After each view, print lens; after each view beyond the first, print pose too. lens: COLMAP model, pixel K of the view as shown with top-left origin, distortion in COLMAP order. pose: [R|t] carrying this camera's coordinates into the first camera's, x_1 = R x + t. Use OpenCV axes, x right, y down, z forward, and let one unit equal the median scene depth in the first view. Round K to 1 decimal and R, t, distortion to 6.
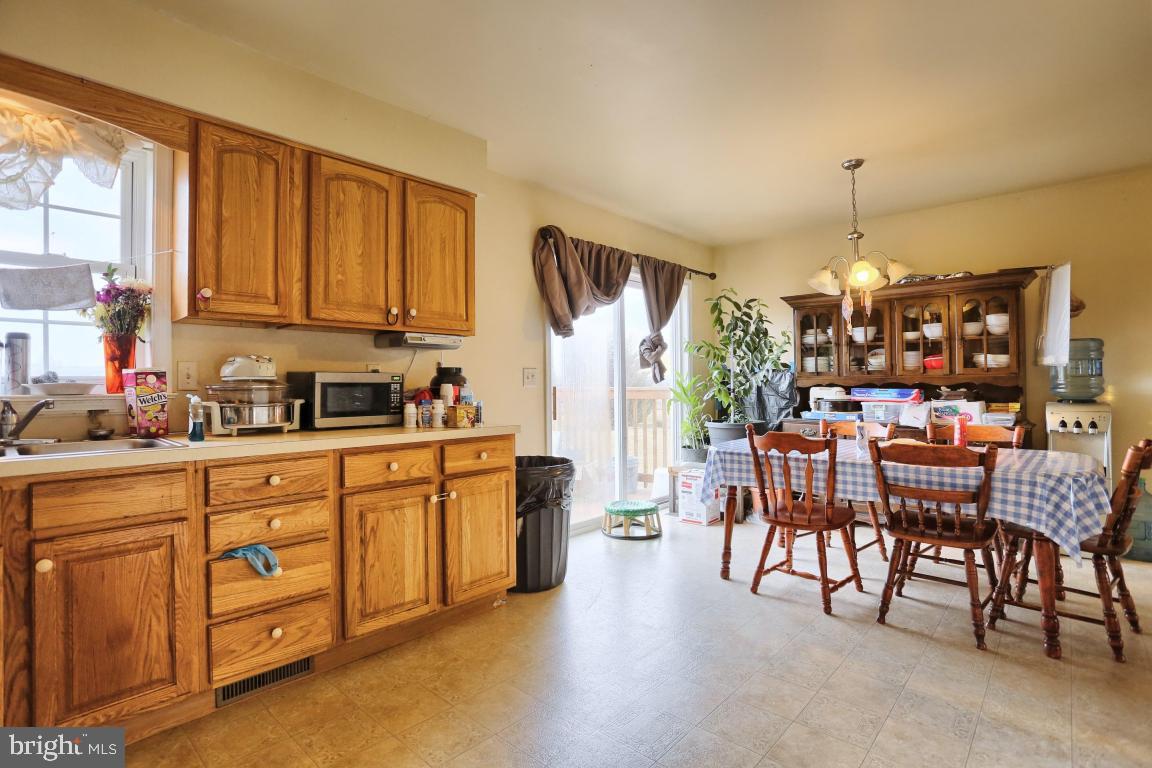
lens RADIAL K [[561.6, 0, 582.8], [0, 561.6, 382.1], [0, 0, 1]] dist [-0.040483, 0.013388]
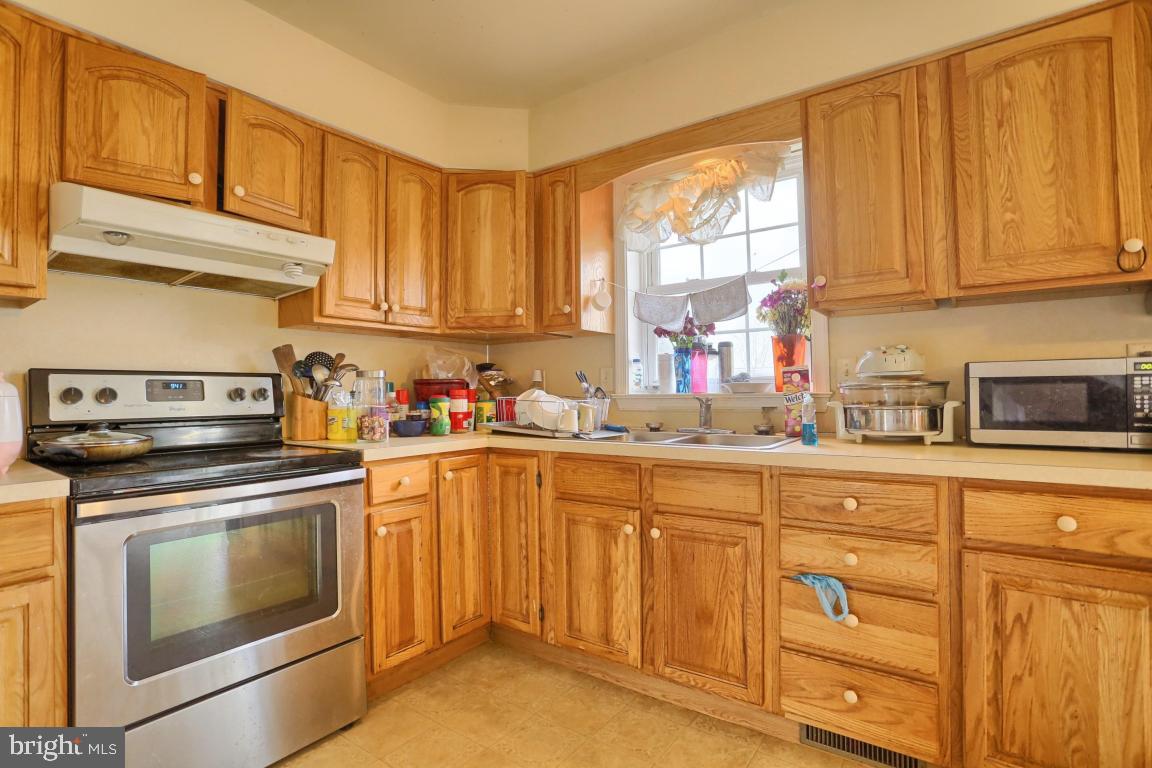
lens RADIAL K [[561.6, 0, 577.2], [0, 561.6, 382.1], [0, 0, 1]] dist [-0.040483, 0.013388]
pose [[0.111418, -0.008041, -0.993741, 0.171343], [0.019715, 0.999788, -0.005880, 0.000793], [0.993578, -0.018936, 0.111552, 0.479232]]
